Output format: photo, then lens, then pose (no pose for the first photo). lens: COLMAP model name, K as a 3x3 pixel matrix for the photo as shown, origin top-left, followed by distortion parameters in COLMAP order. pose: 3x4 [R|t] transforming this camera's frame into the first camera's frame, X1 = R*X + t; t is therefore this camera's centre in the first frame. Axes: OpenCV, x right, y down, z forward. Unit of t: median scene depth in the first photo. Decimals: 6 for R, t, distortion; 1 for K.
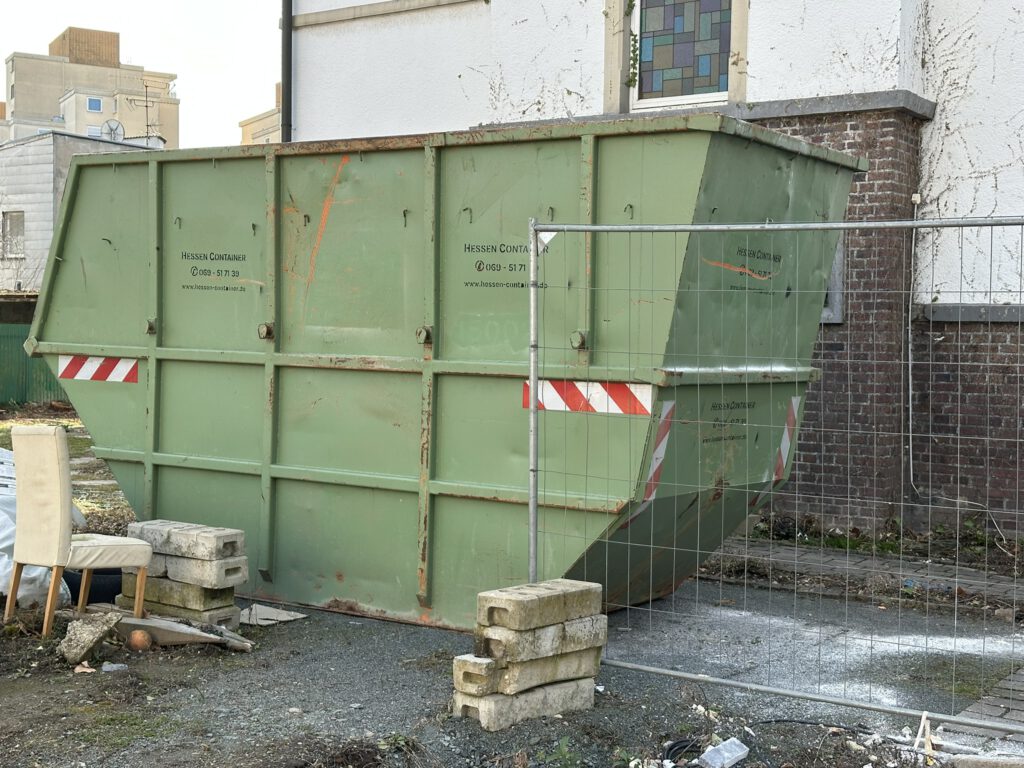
lens RADIAL K [[1436.7, 0, 511.8], [0, 1436.7, 382.1], [0, 0, 1]] dist [0.136762, 0.000000]
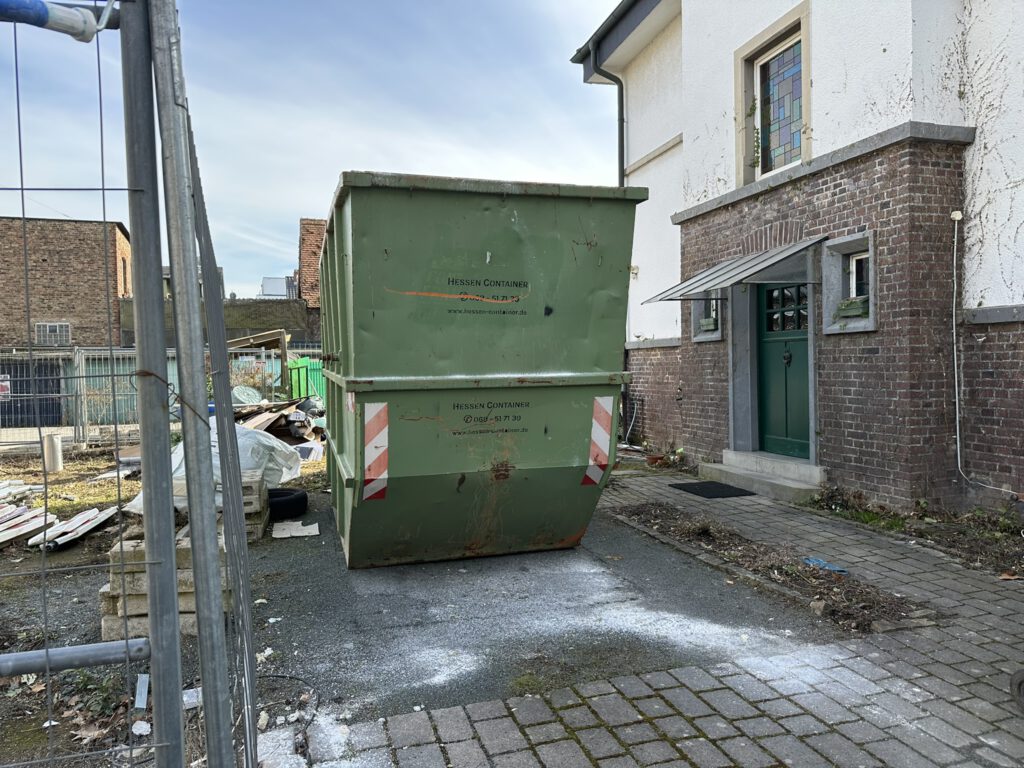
lens RADIAL K [[723.1, 0, 512.1], [0, 723.1, 391.5], [0, 0, 1]] dist [-0.001106, 0.003194]
pose [[0.772829, -0.009760, -0.634539, 0.366533], [0.016755, 0.999847, 0.005027, 0.000932], [0.634393, -0.014517, 0.772875, 0.350887]]
